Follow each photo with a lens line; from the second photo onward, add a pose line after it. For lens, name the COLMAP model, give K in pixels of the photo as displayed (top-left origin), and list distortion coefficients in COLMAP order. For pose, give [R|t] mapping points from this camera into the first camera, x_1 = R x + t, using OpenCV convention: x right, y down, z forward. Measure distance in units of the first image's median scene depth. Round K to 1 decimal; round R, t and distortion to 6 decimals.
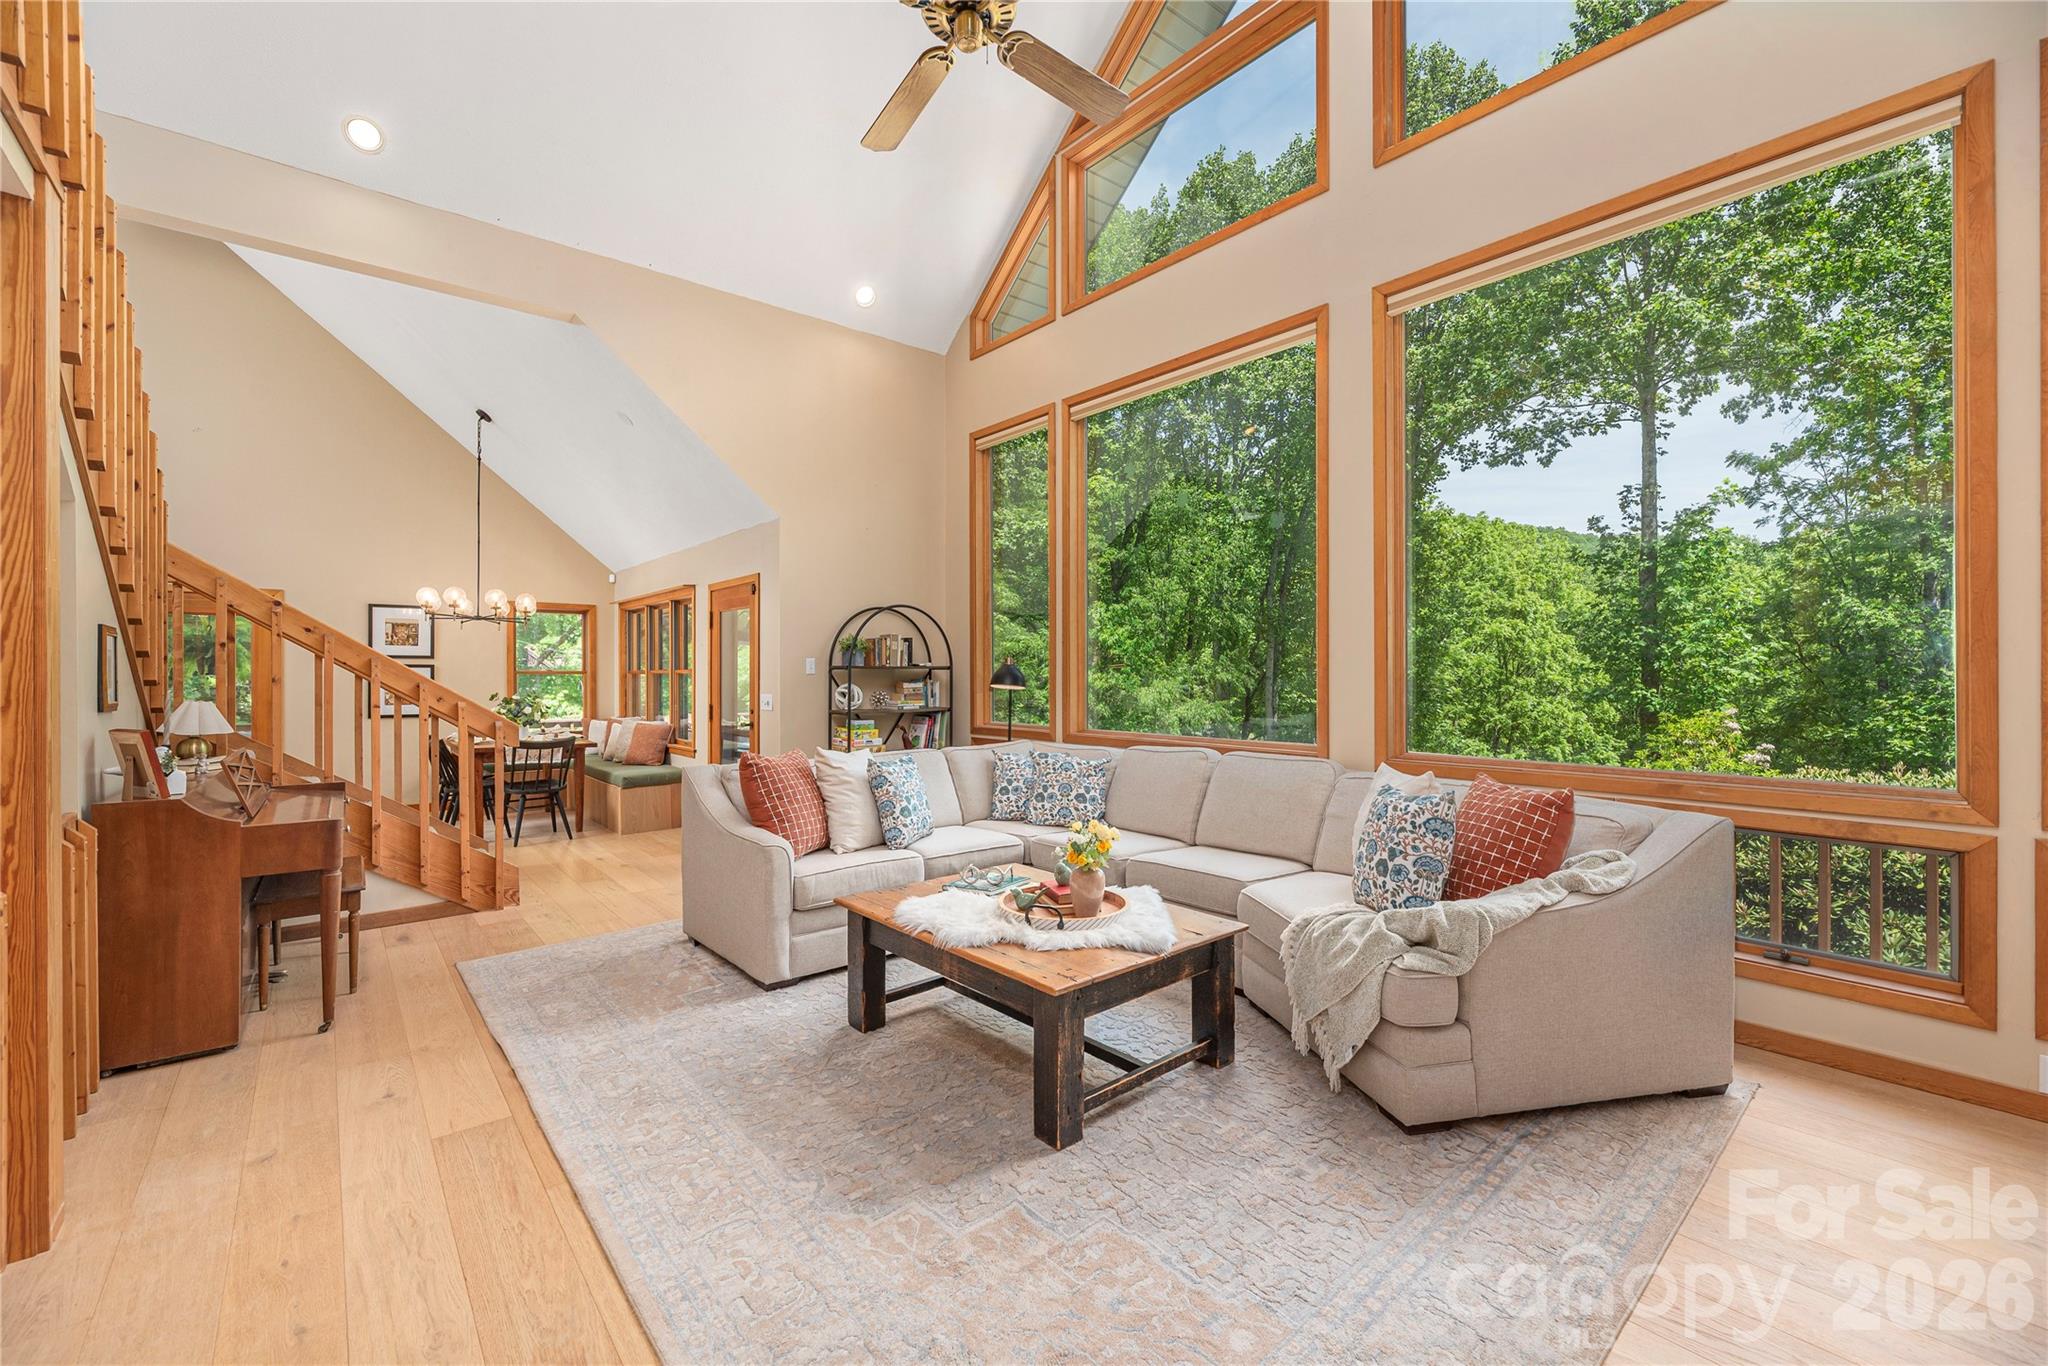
lens RADIAL K [[834.9, 0, 1013.9], [0, 834.9, 677.5], [0, 0, 1]] dist [-0.000961, 0.000537]
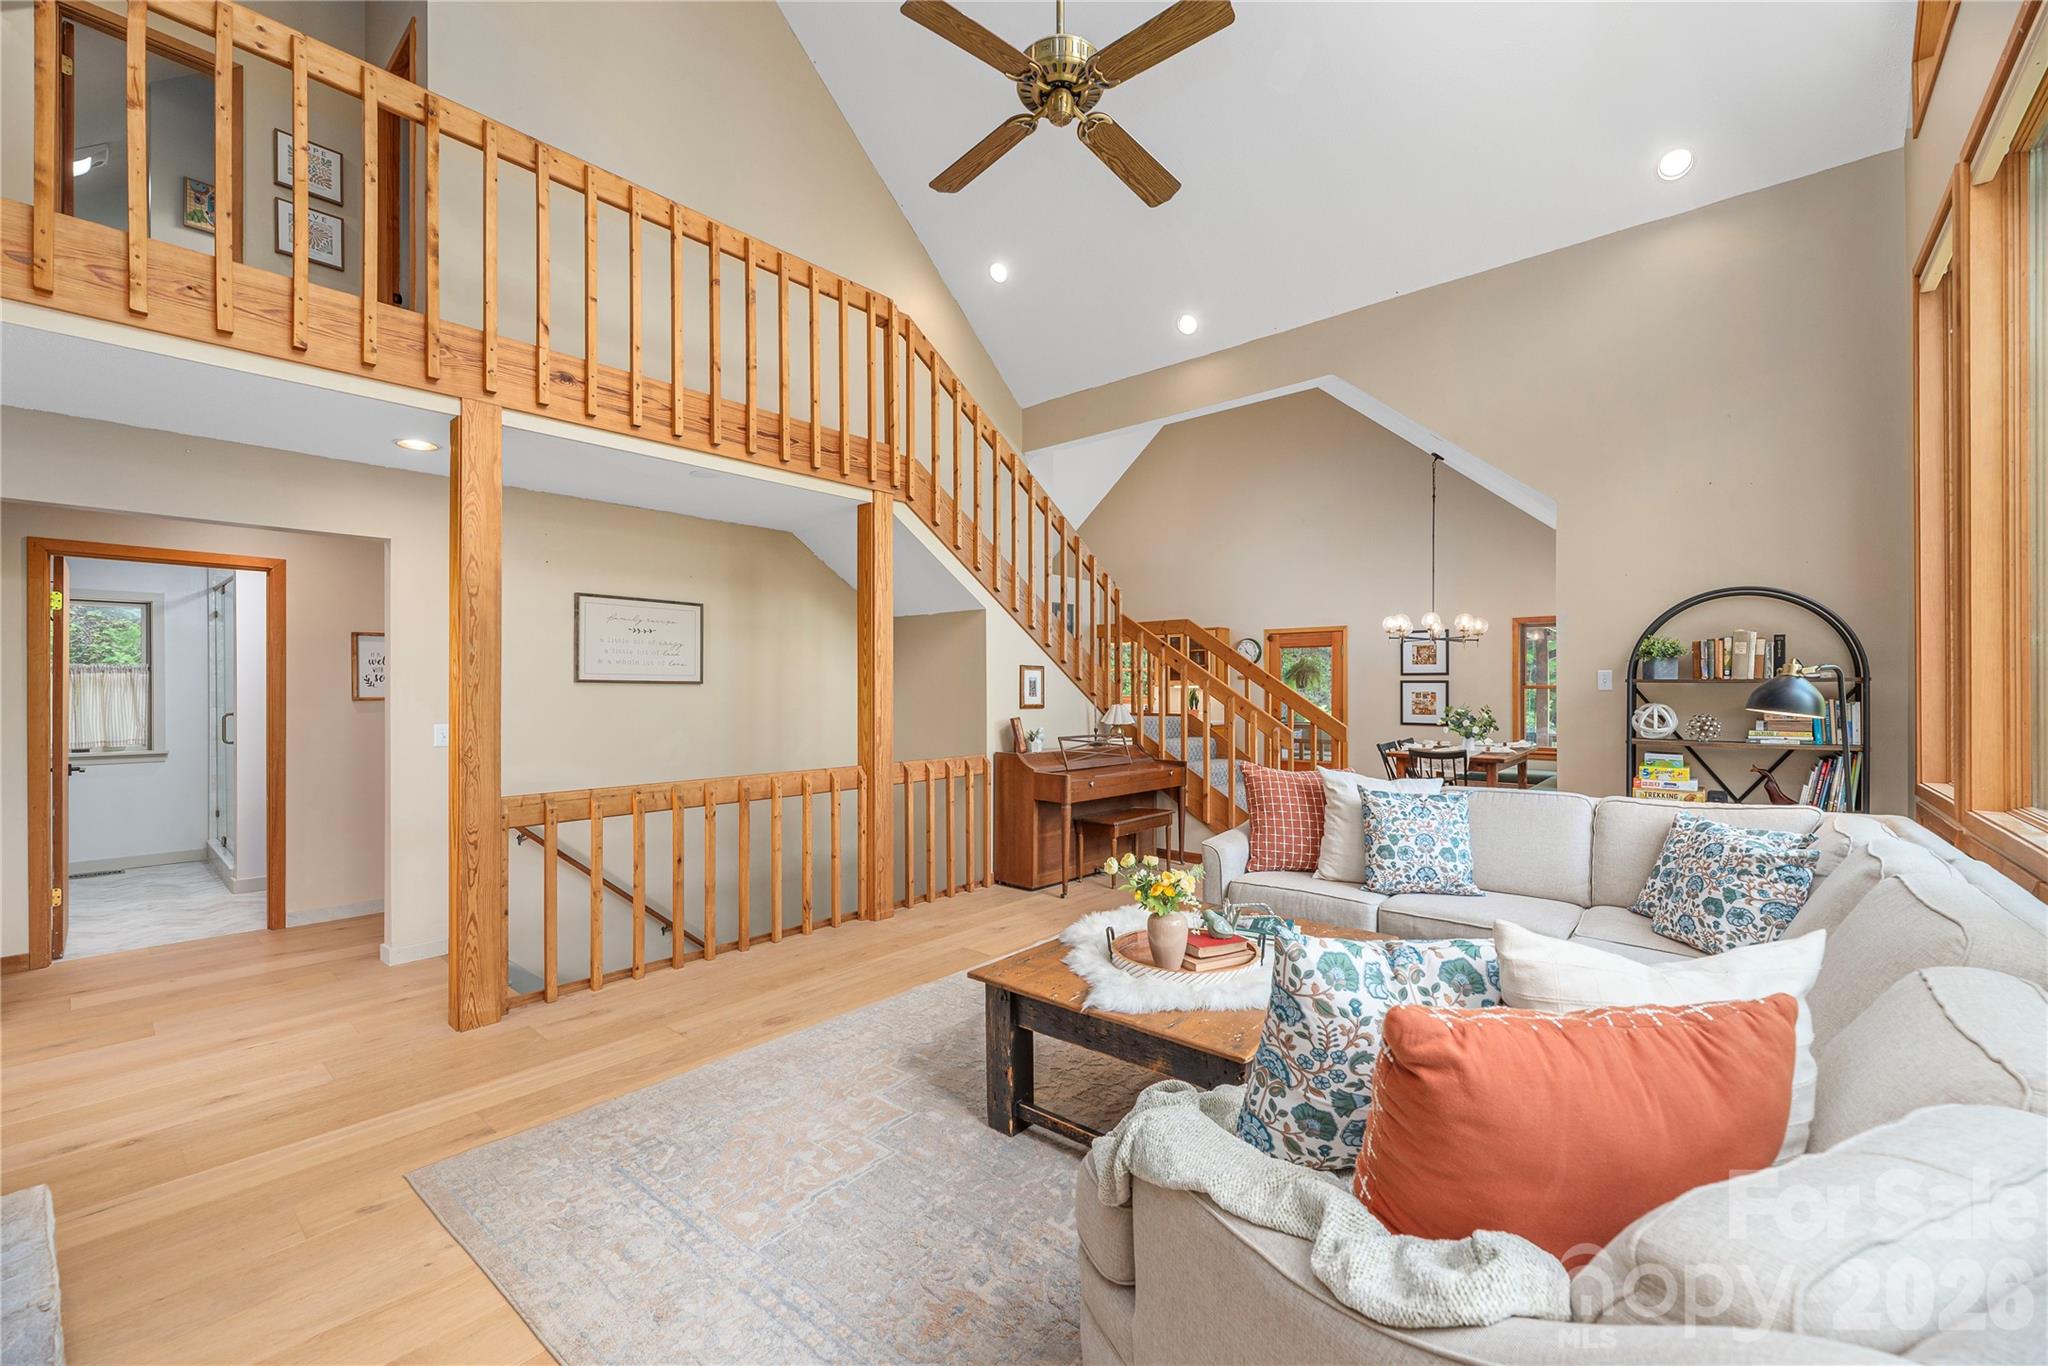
lens RADIAL K [[834.9, 0, 1021.5], [0, 834.9, 688.2], [0, 0, 1]] dist [-0.000961, 0.000537]
pose [[0.162085, 0.000170, -0.986777, 0.120105], [-0.003219, 0.999995, -0.000357, -0.001071], [0.986772, 0.003234, 0.162085, 0.090006]]
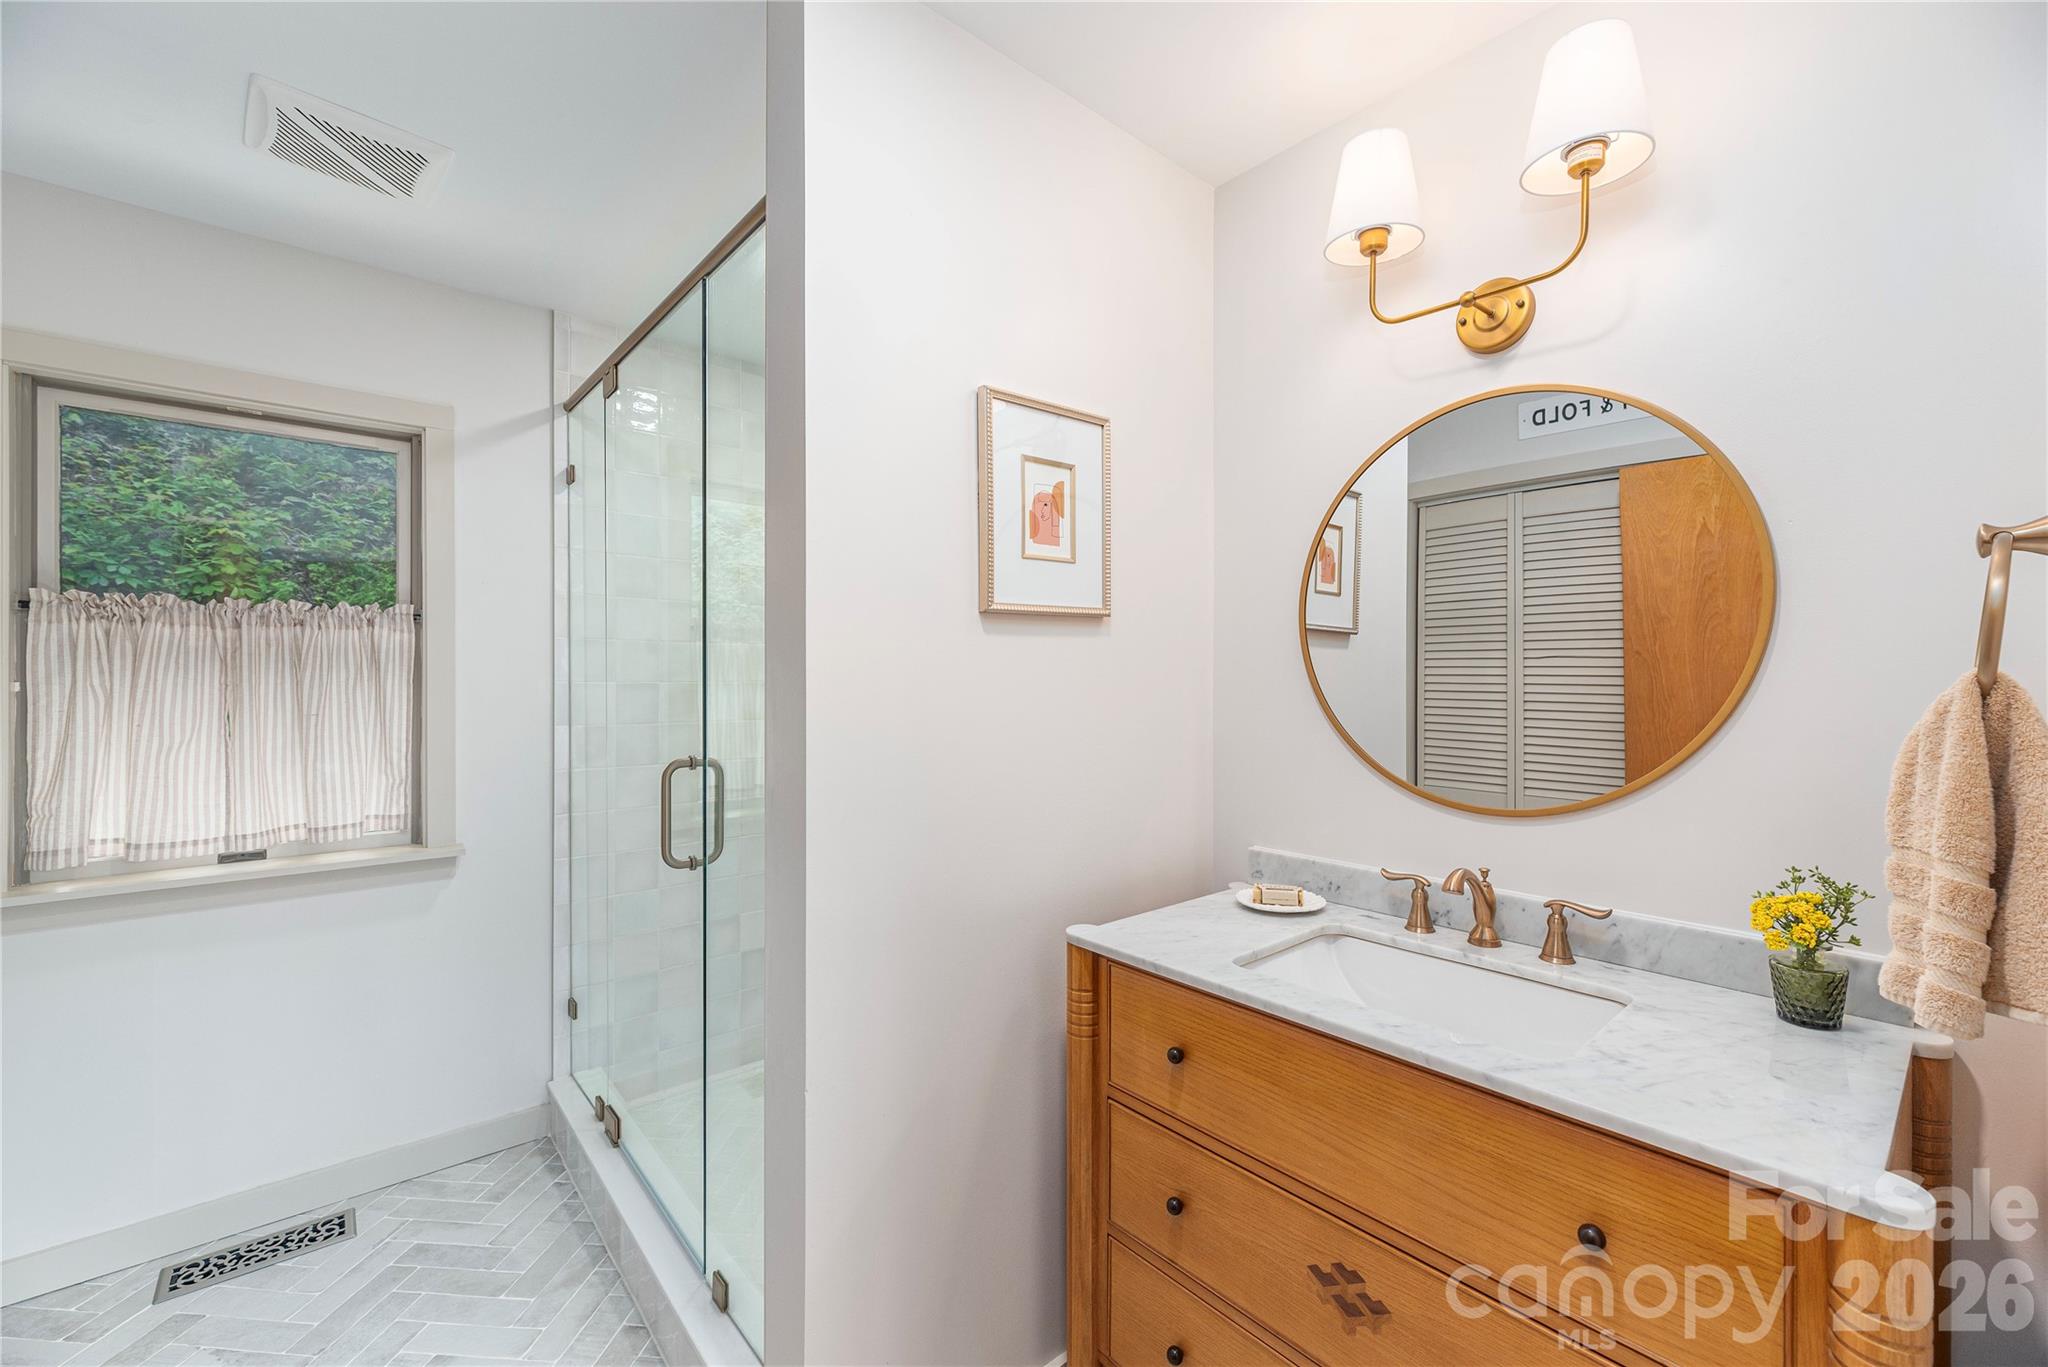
lens RADIAL K [[834.9, 0, 1027.5], [0, 834.9, 677.1], [0, 0, 1]] dist [-0.000961, 0.000537]
pose [[0.009121, -0.001149, -0.999958, 0.059347], [-0.003433, 0.999993, -0.001180, -0.000728], [0.999953, 0.003443, 0.009117, 0.043430]]
